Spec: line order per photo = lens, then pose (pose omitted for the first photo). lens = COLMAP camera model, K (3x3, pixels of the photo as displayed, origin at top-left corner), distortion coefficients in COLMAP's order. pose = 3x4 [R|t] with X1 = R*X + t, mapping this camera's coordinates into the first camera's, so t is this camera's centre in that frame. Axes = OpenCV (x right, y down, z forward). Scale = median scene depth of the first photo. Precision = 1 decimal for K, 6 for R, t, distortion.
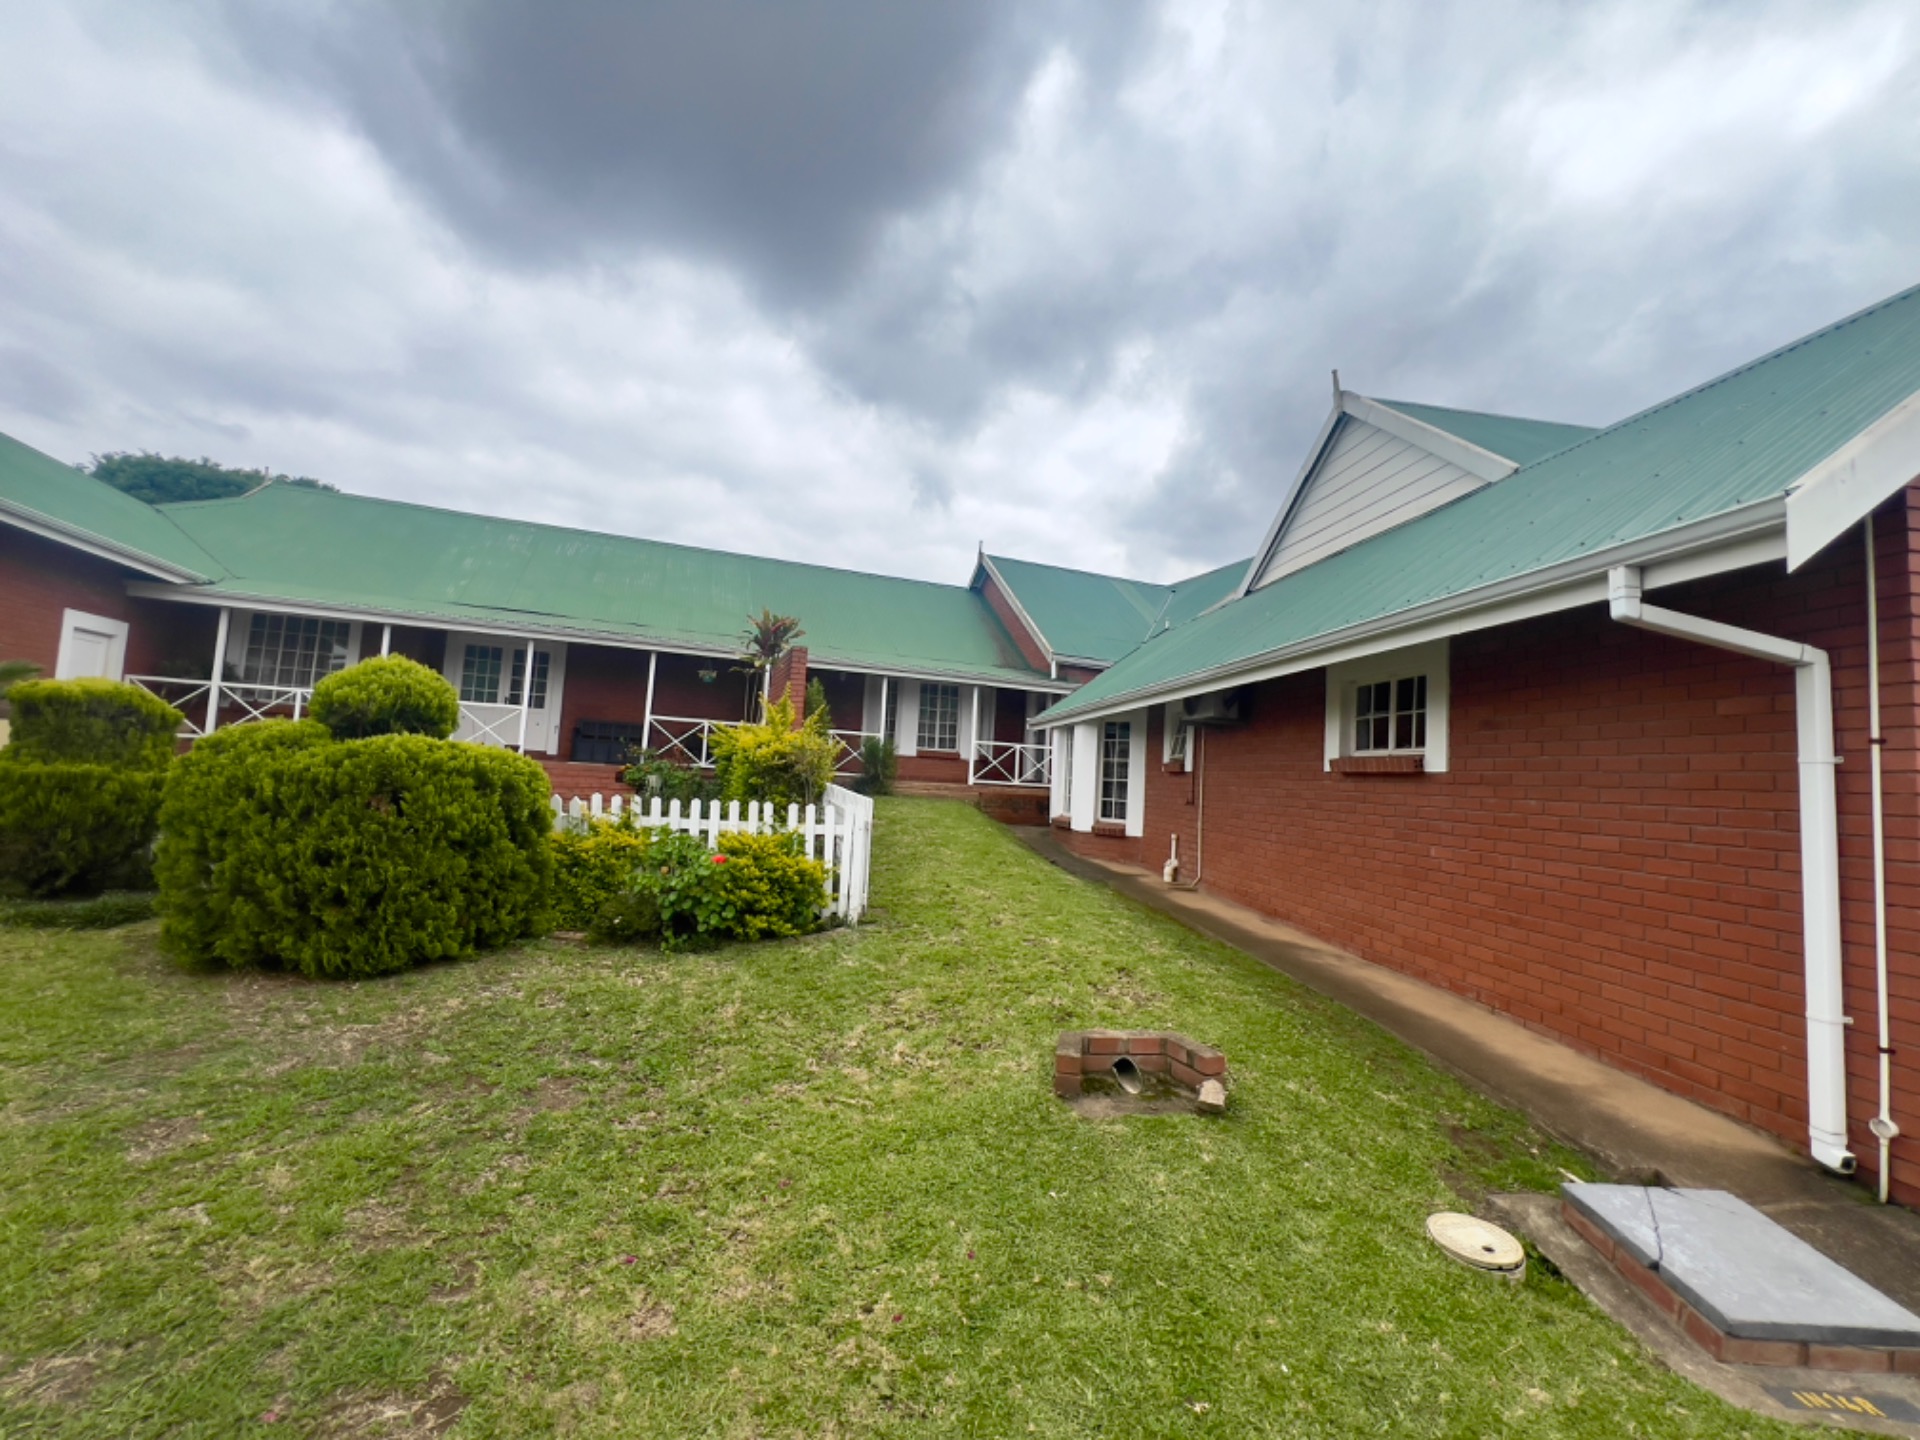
lens RADIAL K [[769.1, 0, 953.9], [0, 769.1, 711.7], [0, 0, 1]] dist [-0.004339, 0.001099]
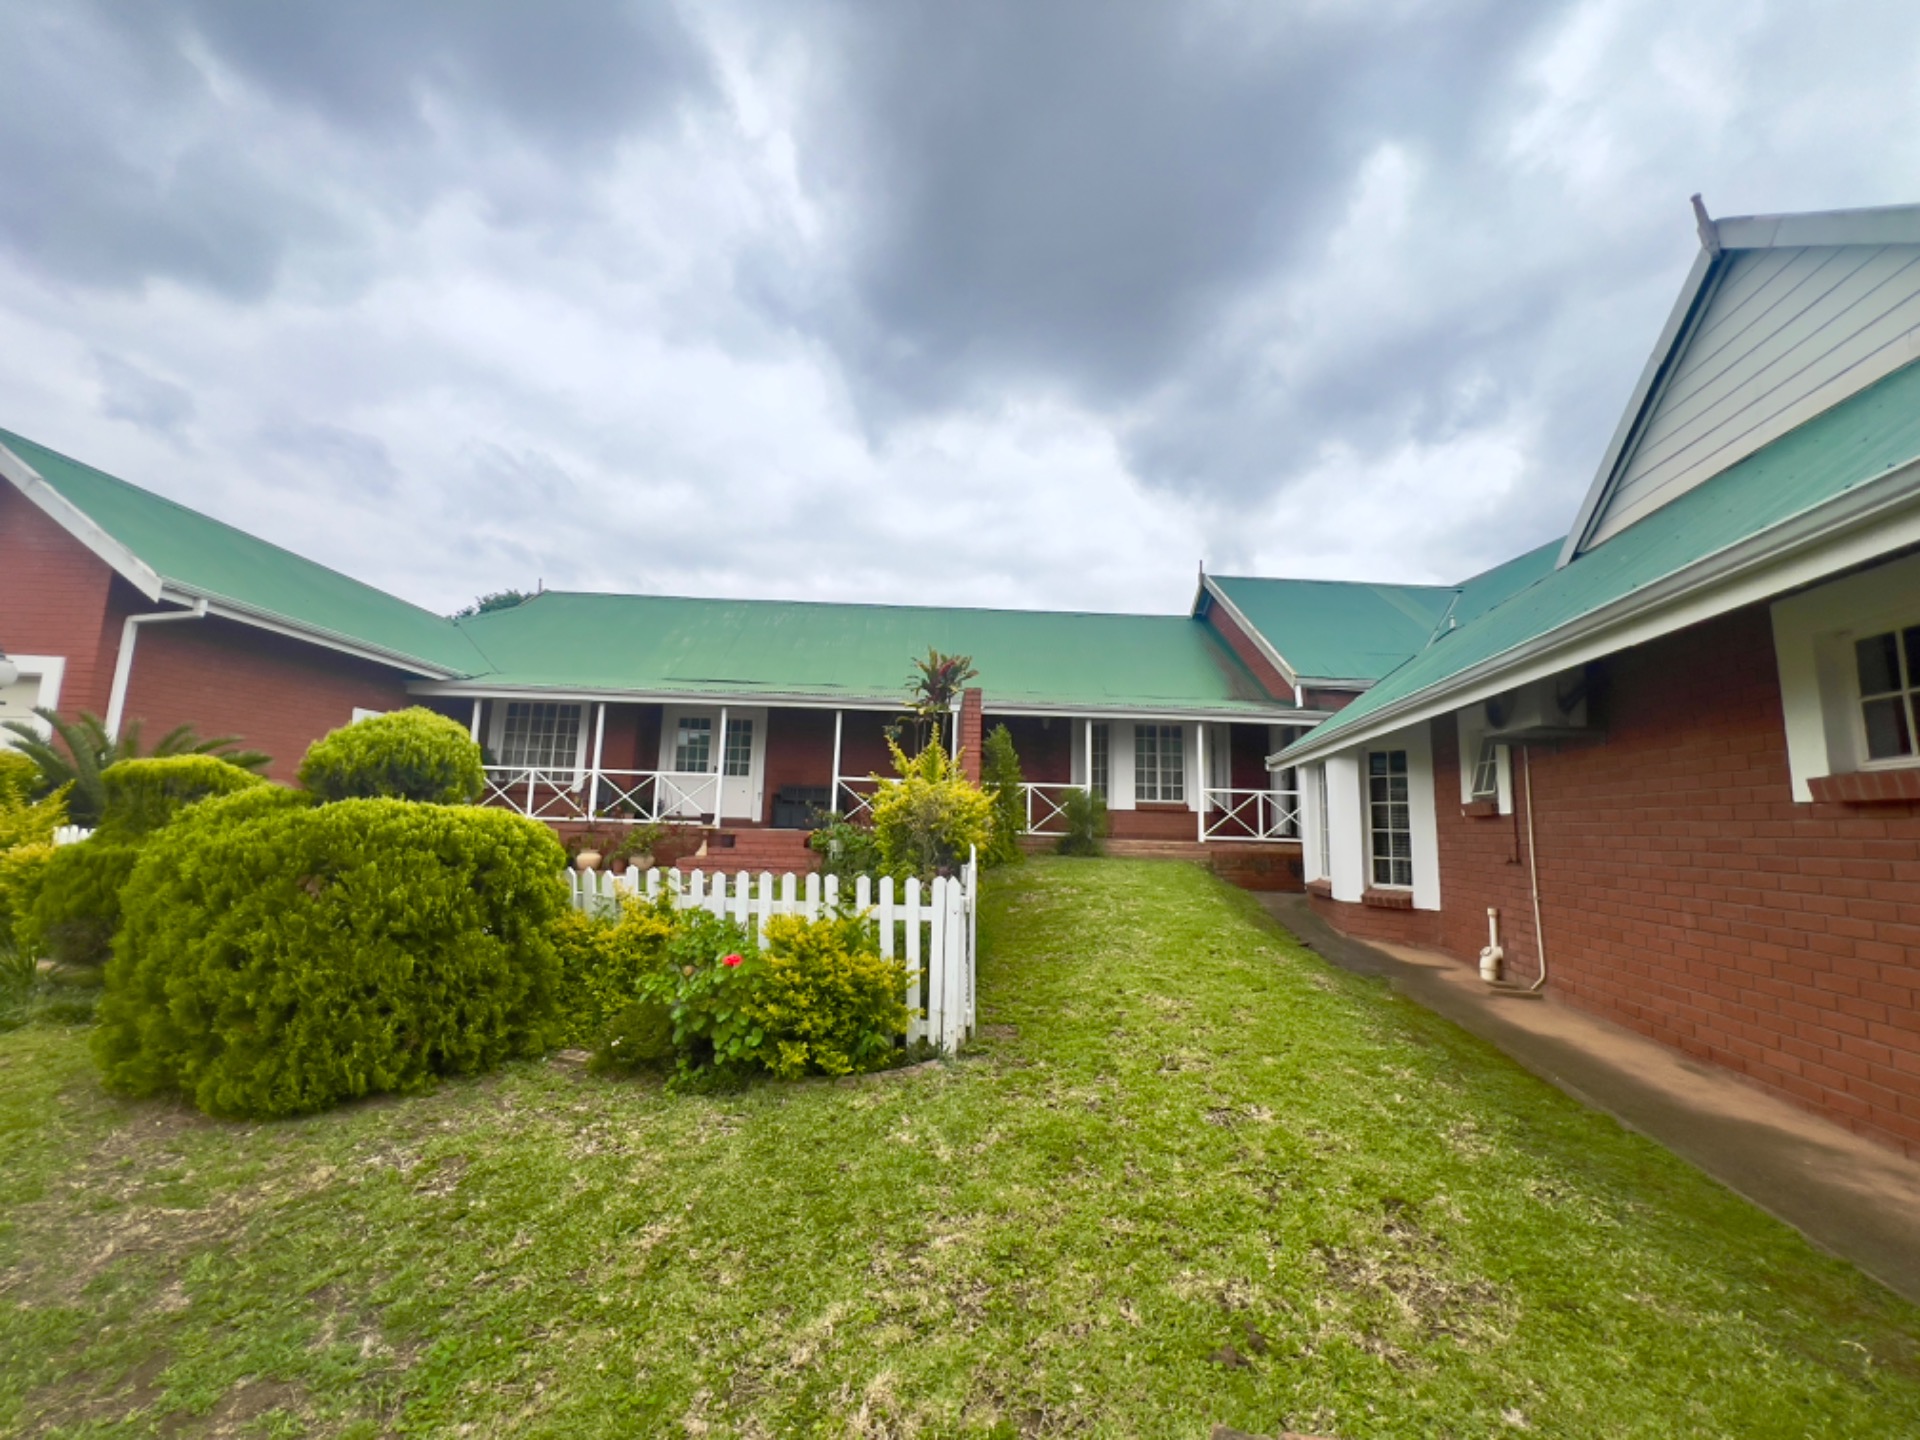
lens RADIAL K [[770.6, 0, 953.6], [0, 770.6, 712.9], [0, 0, 1]] dist [-0.003171, 0.001273]
pose [[0.947454, -0.076811, -0.310534, 0.106234], [0.053295, 0.995079, -0.083526, 0.033233], [0.315421, 0.062587, 0.946886, 0.343018]]
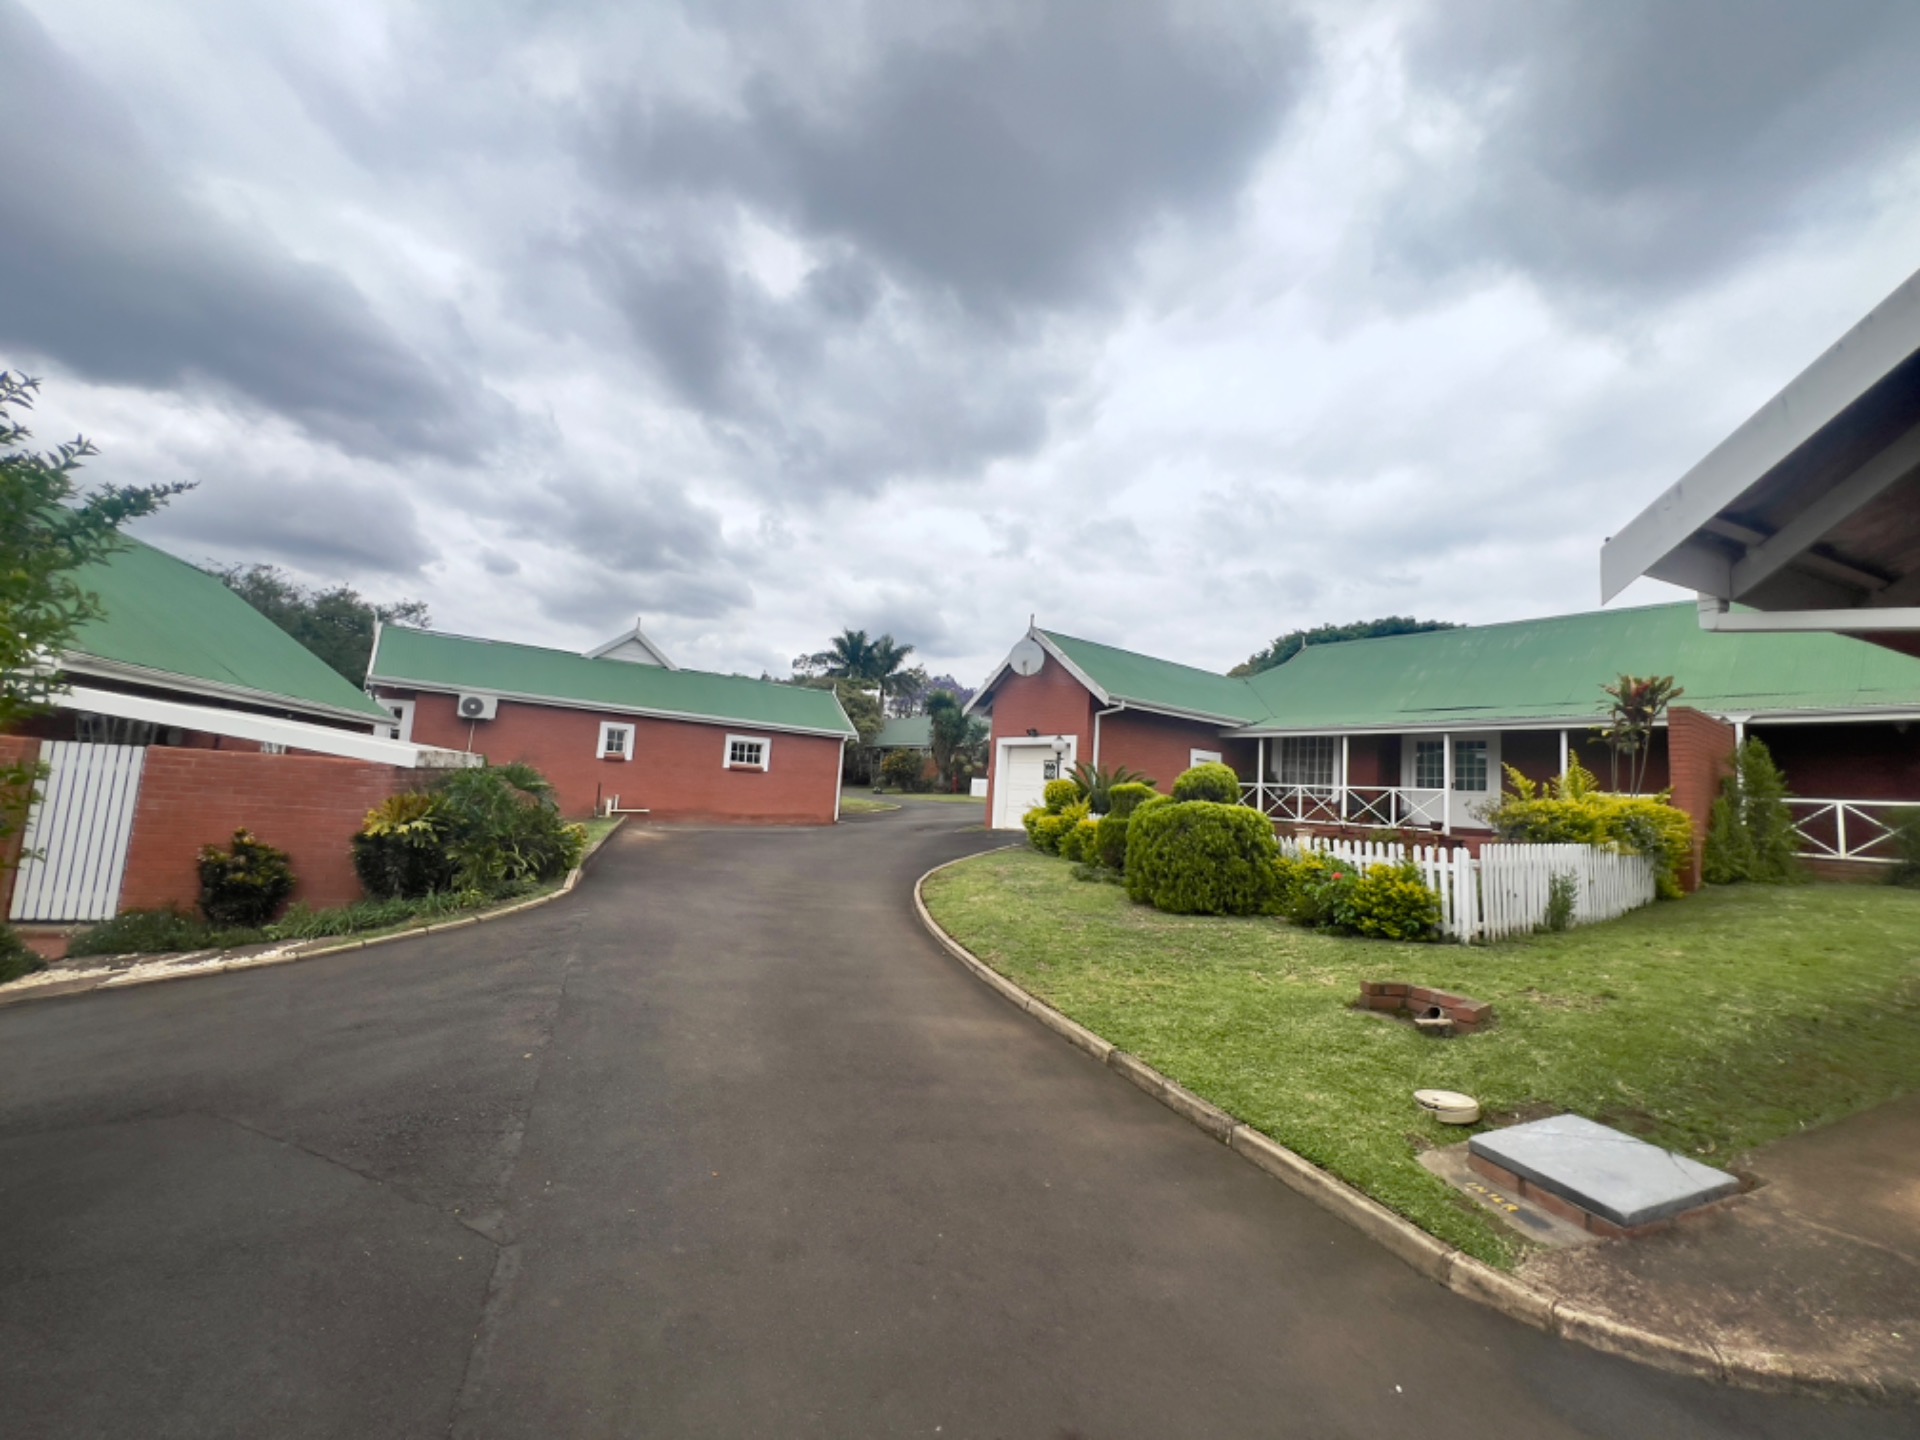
lens RADIAL K [[770.6, 0, 968.4], [0, 770.6, 714.0], [0, 0, 1]] dist [-0.003171, 0.001273]
pose [[0.293785, -0.145251, -0.944771, 0.873670], [0.029100, 0.989288, -0.143046, 0.063207], [0.955428, 0.014532, 0.294865, -0.147347]]
